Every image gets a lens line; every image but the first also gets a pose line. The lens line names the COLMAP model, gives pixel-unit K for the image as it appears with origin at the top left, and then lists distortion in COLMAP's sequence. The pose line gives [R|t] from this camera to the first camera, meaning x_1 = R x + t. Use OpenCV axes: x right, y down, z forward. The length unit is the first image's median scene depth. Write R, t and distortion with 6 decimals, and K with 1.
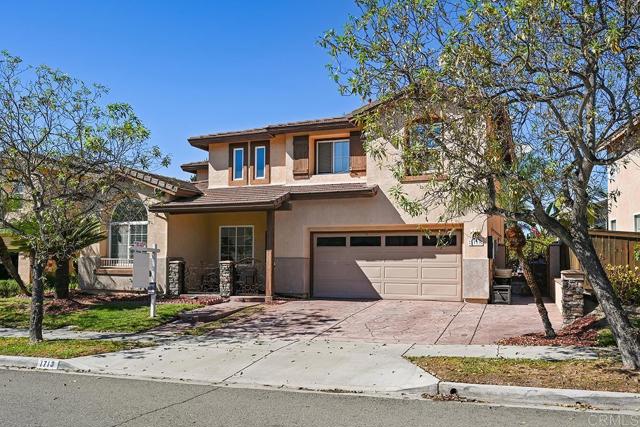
lens RADIAL K [[492.5, 0, 320.7], [0, 492.5, 237.7], [0, 0, 1]] dist [-0.008464, -0.002560]
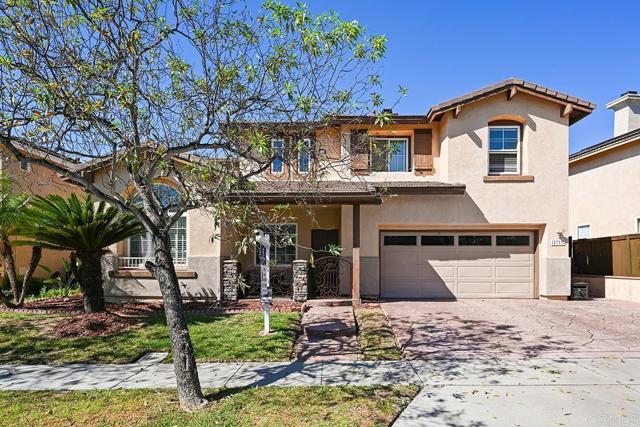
lens RADIAL K [[374.1, 0, 320.1], [0, 374.1, 259.1], [0, 0, 1]] dist [-0.000226, -0.000961]
pose [[0.945689, 0.003340, 0.325056, -0.365596], [-0.014277, 0.999409, 0.031267, 0.023702], [-0.324759, -0.034210, 0.945178, 0.350755]]
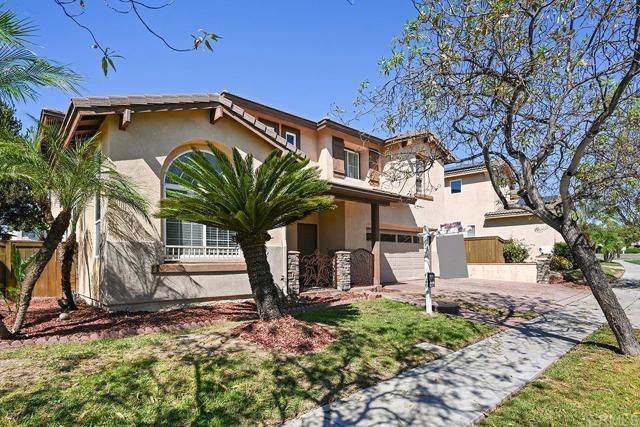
lens RADIAL K [[343.5, 0, 306.9], [0, 343.5, 256.1], [0, 0, 1]] dist [0.001062, 0.000149]
pose [[0.473725, 0.005756, 0.880654, -0.773728], [-0.028032, 0.999570, 0.008546, 0.051488], [-0.880227, -0.028735, 0.473683, 0.735703]]
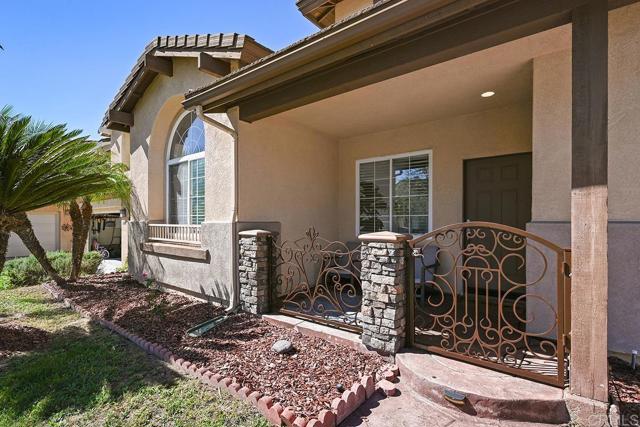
lens RADIAL K [[312.3, 0, 321.4], [0, 312.3, 220.8], [0, 0, 1]] dist [-0.001378, -0.000148]
pose [[0.953756, -0.003159, -0.300565, -0.164732], [0.013326, 0.999406, 0.031784, 0.032443], [0.300286, -0.034320, 0.953232, 0.782356]]
